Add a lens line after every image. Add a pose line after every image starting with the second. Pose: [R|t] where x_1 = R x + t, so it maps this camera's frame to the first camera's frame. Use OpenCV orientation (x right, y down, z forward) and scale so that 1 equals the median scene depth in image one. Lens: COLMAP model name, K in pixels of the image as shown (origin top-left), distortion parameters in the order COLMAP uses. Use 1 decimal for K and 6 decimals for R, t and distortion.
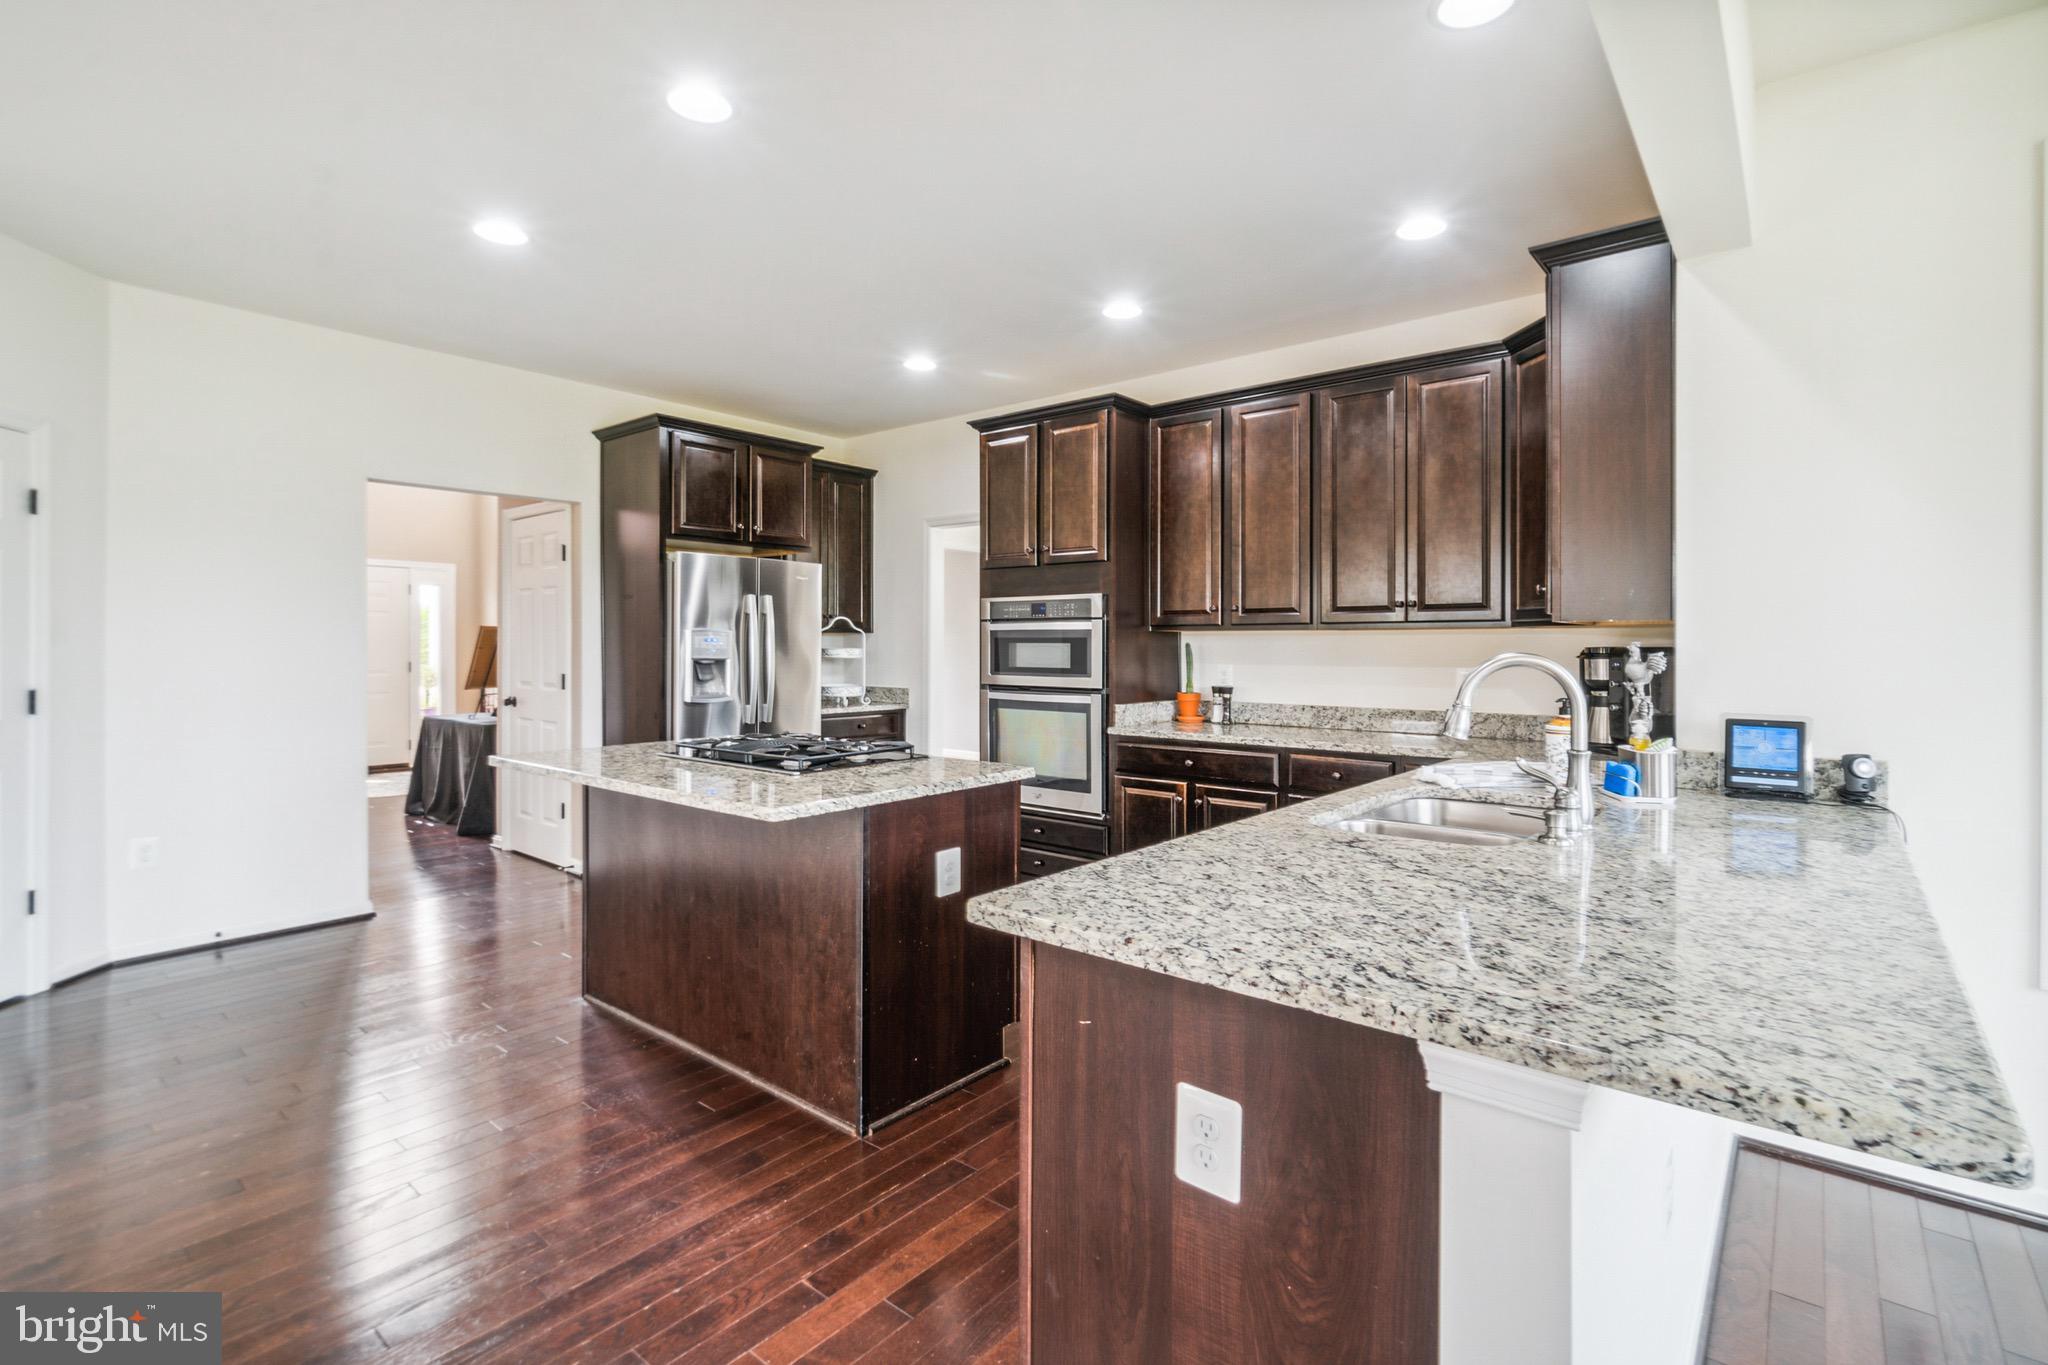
lens RADIAL K [[924.4, 0, 1026.1], [0, 924.4, 664.8], [0, 0, 1]] dist [-0.002214, 0.000558]
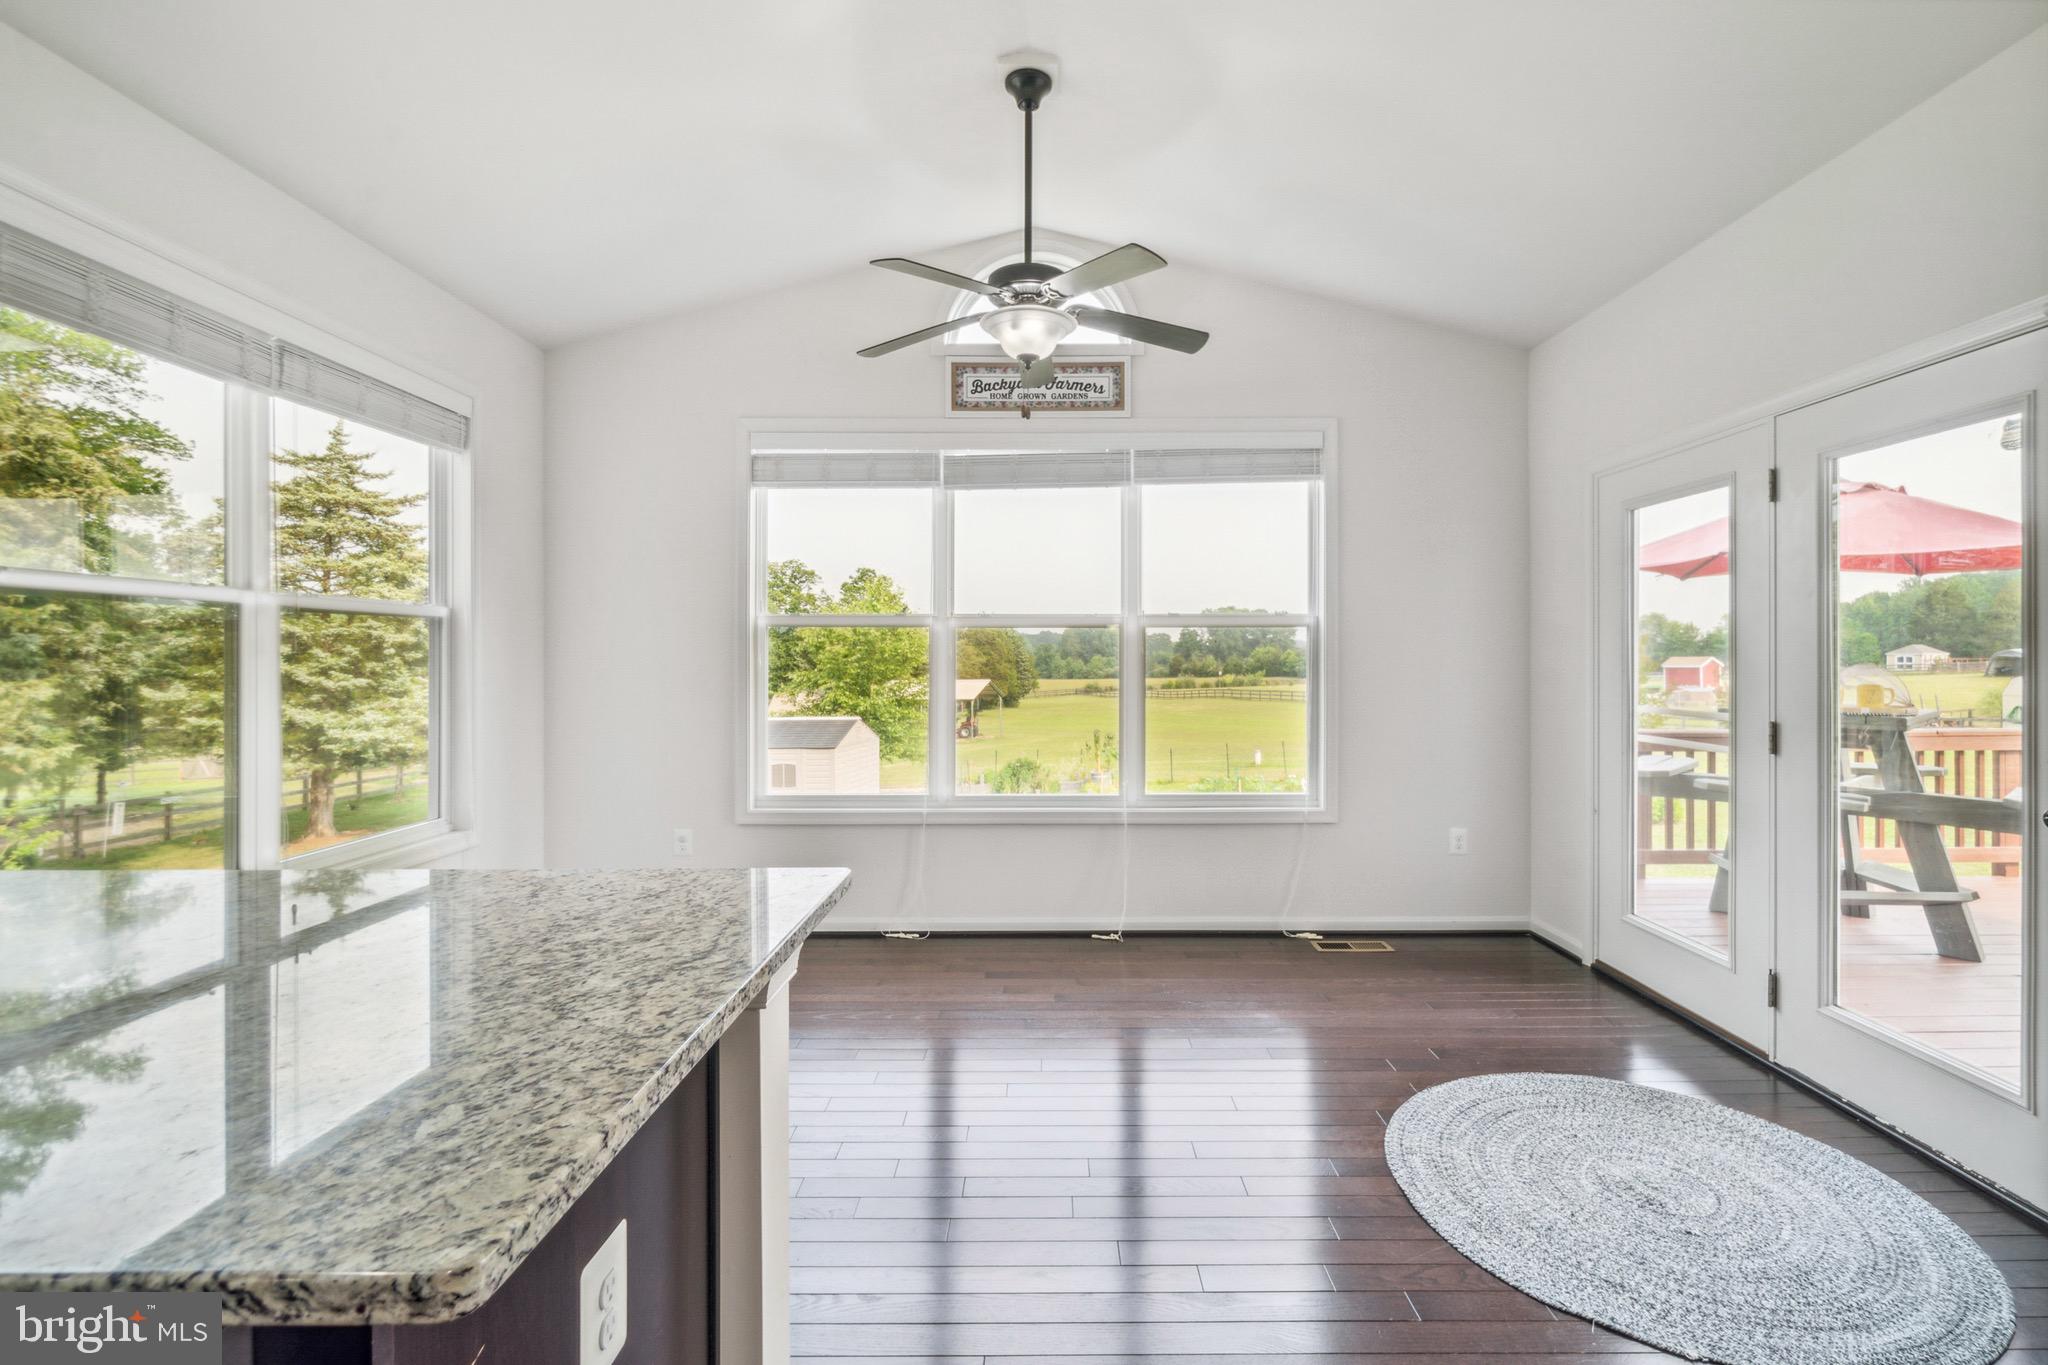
lens RADIAL K [[924.4, 0, 1019.0], [0, 924.4, 674.8], [0, 0, 1]] dist [-0.002214, 0.000558]
pose [[-0.645647, -0.000568, 0.763635, -0.663200], [0.016022, 0.999770, 0.014290, -0.015301], [-0.763468, 0.021461, -0.645490, 1.331836]]
